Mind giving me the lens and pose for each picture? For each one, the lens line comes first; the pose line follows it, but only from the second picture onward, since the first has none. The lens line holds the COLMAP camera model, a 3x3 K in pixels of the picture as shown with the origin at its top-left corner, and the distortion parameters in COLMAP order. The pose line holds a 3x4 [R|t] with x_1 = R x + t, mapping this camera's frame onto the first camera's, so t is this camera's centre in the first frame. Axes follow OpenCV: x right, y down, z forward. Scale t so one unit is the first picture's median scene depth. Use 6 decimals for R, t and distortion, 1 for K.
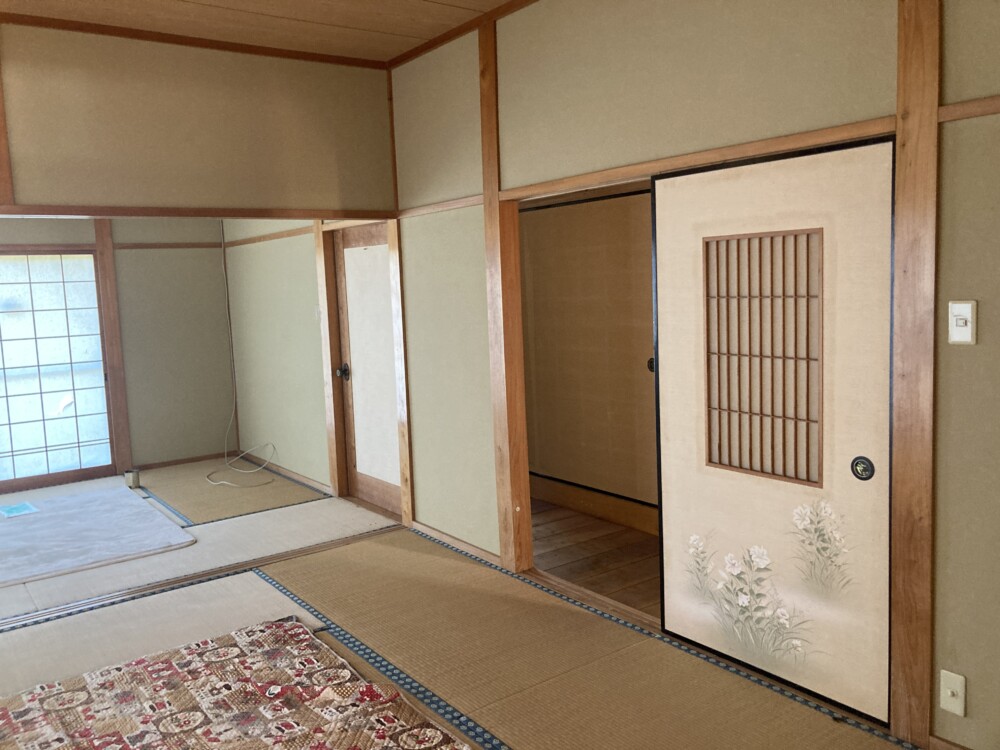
lens RADIAL K [[830.9, 0, 495.0], [0, 830.9, 374.6], [0, 0, 1]] dist [0.027088, 0.001915]
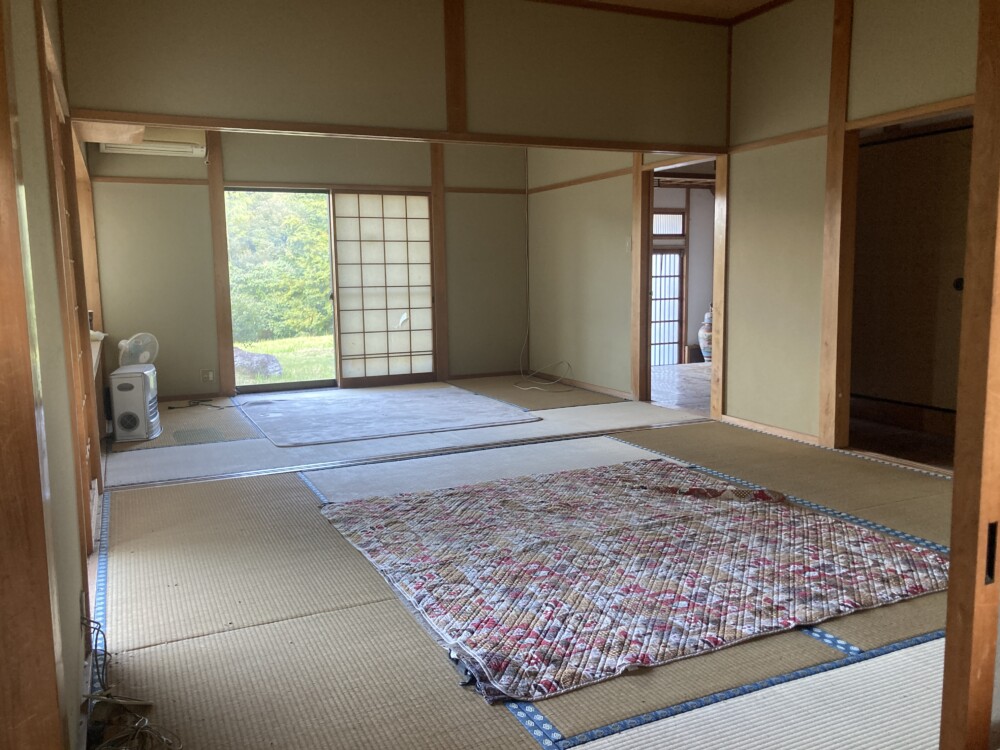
lens RADIAL K [[830.9, 0, 505.3], [0, 830.9, 374.4], [0, 0, 1]] dist [0.027088, 0.001915]
pose [[0.981628, 0.050267, -0.184065, -0.187075], [-0.047145, 0.998661, 0.021301, 0.108977], [0.184890, -0.012232, 0.982683, -0.212982]]
